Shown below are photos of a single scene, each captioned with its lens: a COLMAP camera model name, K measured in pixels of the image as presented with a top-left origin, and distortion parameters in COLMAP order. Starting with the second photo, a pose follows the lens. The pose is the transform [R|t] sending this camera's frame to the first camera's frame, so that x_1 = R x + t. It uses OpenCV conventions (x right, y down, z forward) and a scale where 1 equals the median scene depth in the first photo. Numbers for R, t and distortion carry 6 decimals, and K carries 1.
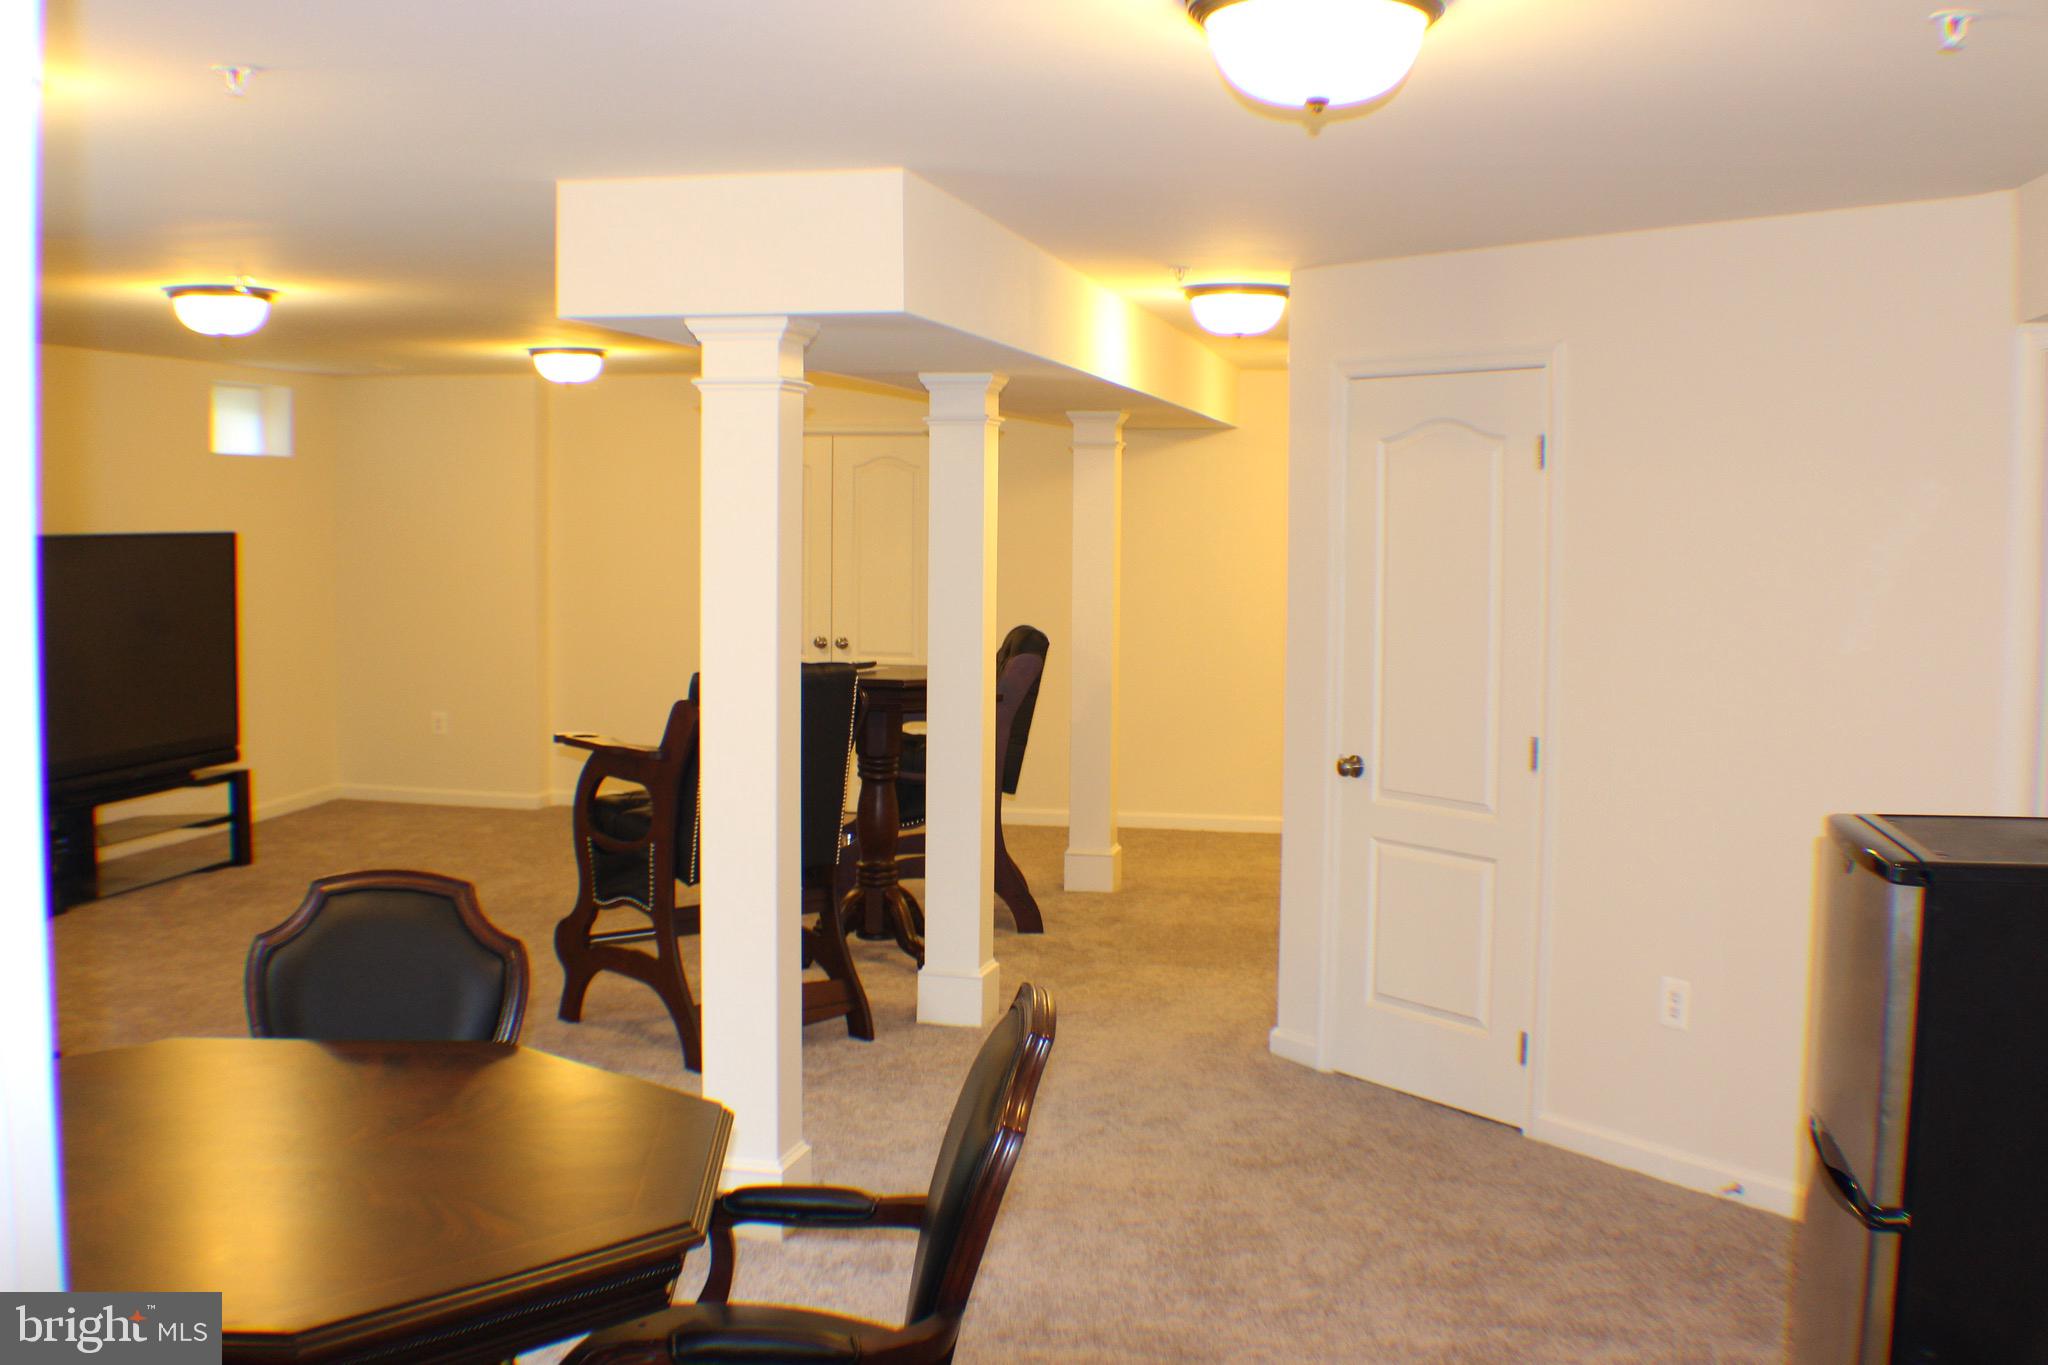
lens RADIAL K [[2098.0, 0, 1024.0], [0, 2098.0, 682.5], [0, 0, 1]] dist [-0.200432, 0.040146]
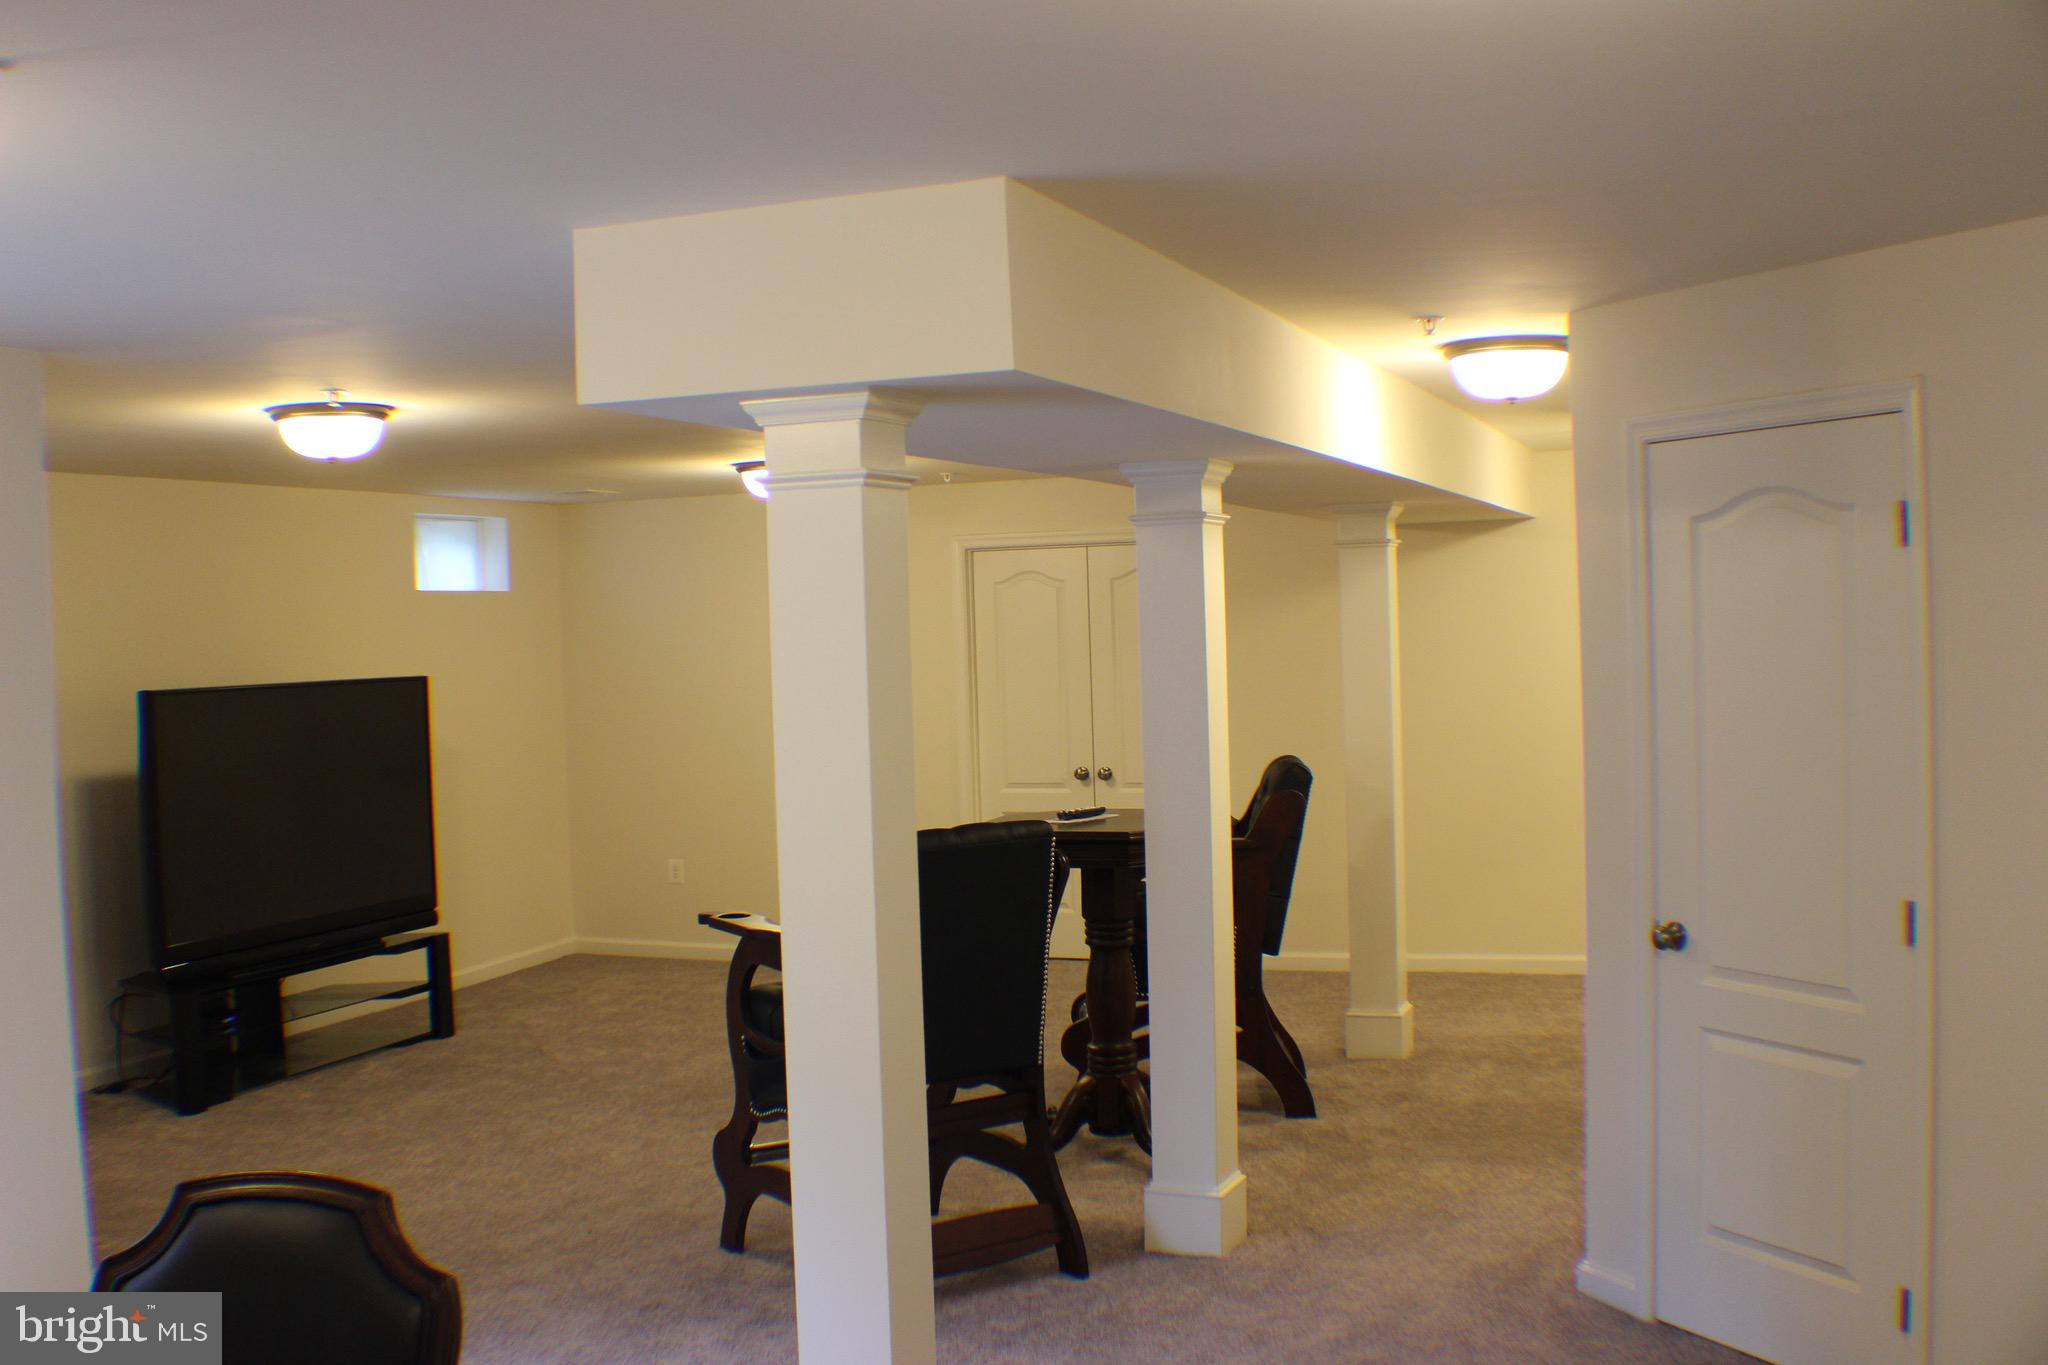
lens RADIAL K [[2098.0, 0, 1024.0], [0, 2098.0, 682.5], [0, 0, 1]] dist [-0.200432, 0.040146]
pose [[0.987588, -0.037228, -0.152594, 0.029821], [0.029136, 0.998065, -0.054927, -0.015300], [0.154343, 0.049799, 0.986761, 0.154243]]
